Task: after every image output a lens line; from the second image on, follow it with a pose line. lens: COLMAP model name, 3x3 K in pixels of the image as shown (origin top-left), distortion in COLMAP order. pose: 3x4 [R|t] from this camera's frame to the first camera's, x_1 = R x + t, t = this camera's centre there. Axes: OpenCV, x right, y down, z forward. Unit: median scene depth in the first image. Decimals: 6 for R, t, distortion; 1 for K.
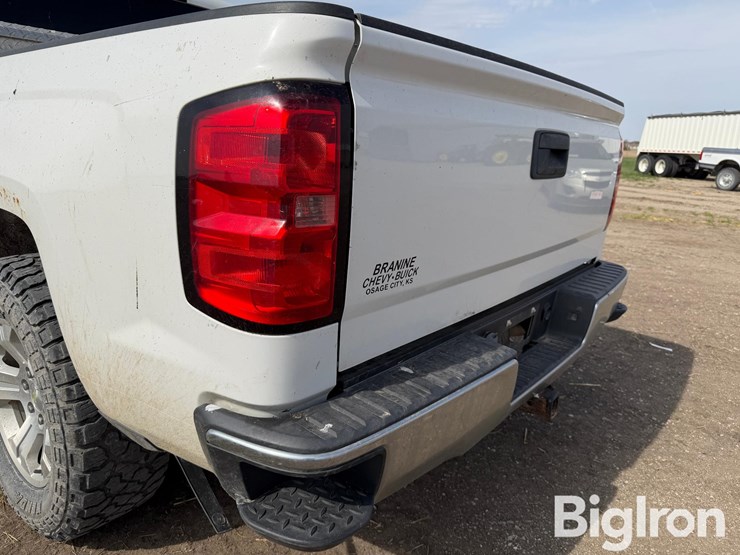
lens RADIAL K [[533.2, 0, 373.4], [0, 533.2, 273.8], [0, 0, 1]] dist [0.027848, -0.040544]
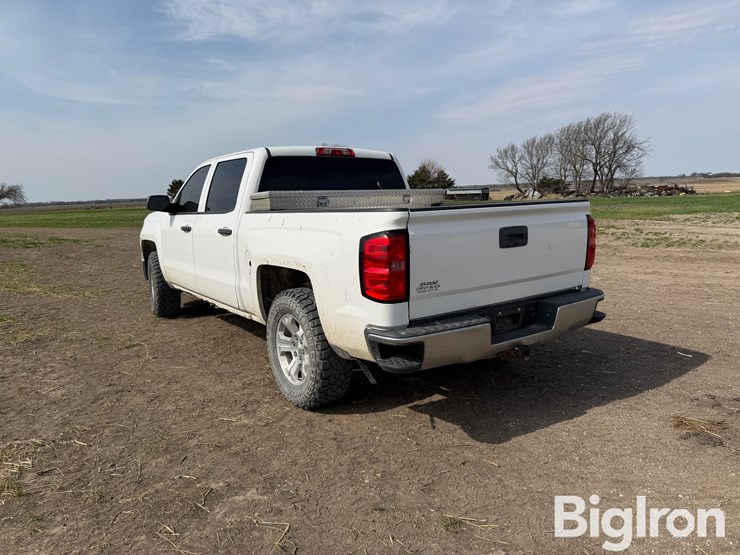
lens RADIAL K [[533.2, 0, 379.4], [0, 533.2, 269.8], [0, 0, 1]] dist [0.027848, -0.040544]
pose [[0.963643, -0.039587, -0.264242, 0.561260], [0.010645, 0.993866, -0.110074, 0.231492], [0.266979, 0.103259, 0.958154, -1.904919]]
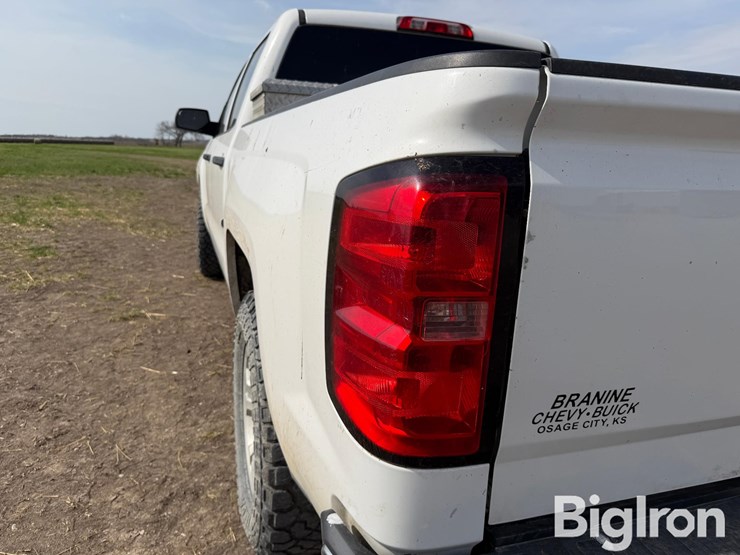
lens RADIAL K [[533.2, 0, 364.8], [0, 533.2, 279.9], [0, 0, 1]] dist [0.027848, -0.040544]
pose [[0.842014, 0.113852, -0.527305, 0.144461], [-0.130615, 0.991418, 0.005490, -0.137164], [0.523404, 0.064251, 0.849658, 0.237457]]
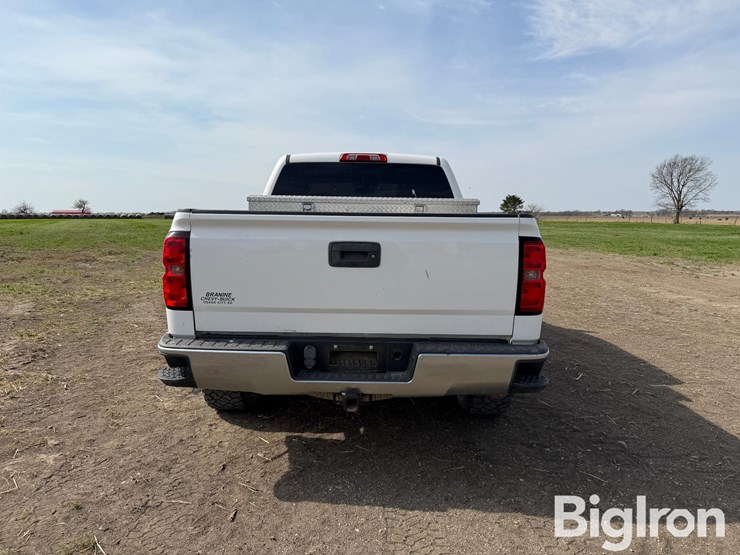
lens RADIAL K [[533.2, 0, 373.6], [0, 533.2, 274.2], [0, 0, 1]] dist [0.027848, -0.040544]
pose [[0.622821, 0.047280, -0.780934, 2.609241], [-0.172648, 0.981871, -0.078248, -0.041484], [0.763077, 0.183561, 0.619692, -0.065900]]
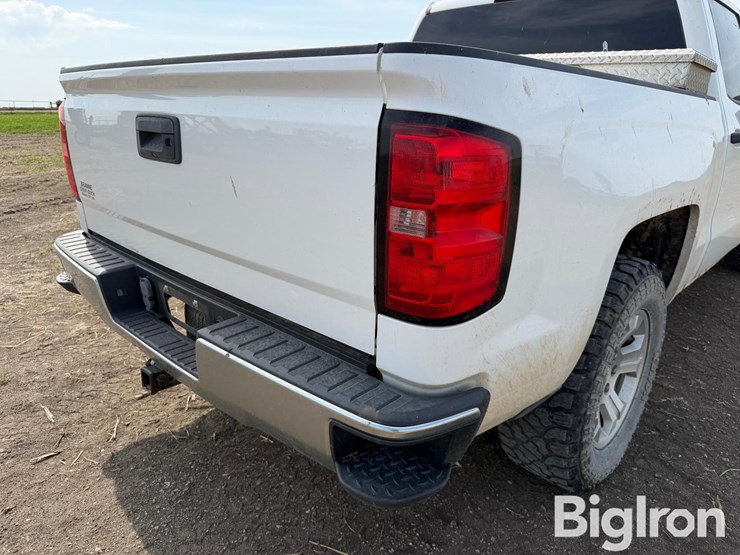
lens RADIAL K [[533.2, 0, 363.0], [0, 533.2, 282.1], [0, 0, 1]] dist [0.027848, -0.040544]
pose [[-0.100665, 0.261477, -0.959946, 1.990857], [-0.267215, 0.922291, 0.279242, -0.530029], [0.958365, 0.284622, -0.022971, 2.173749]]
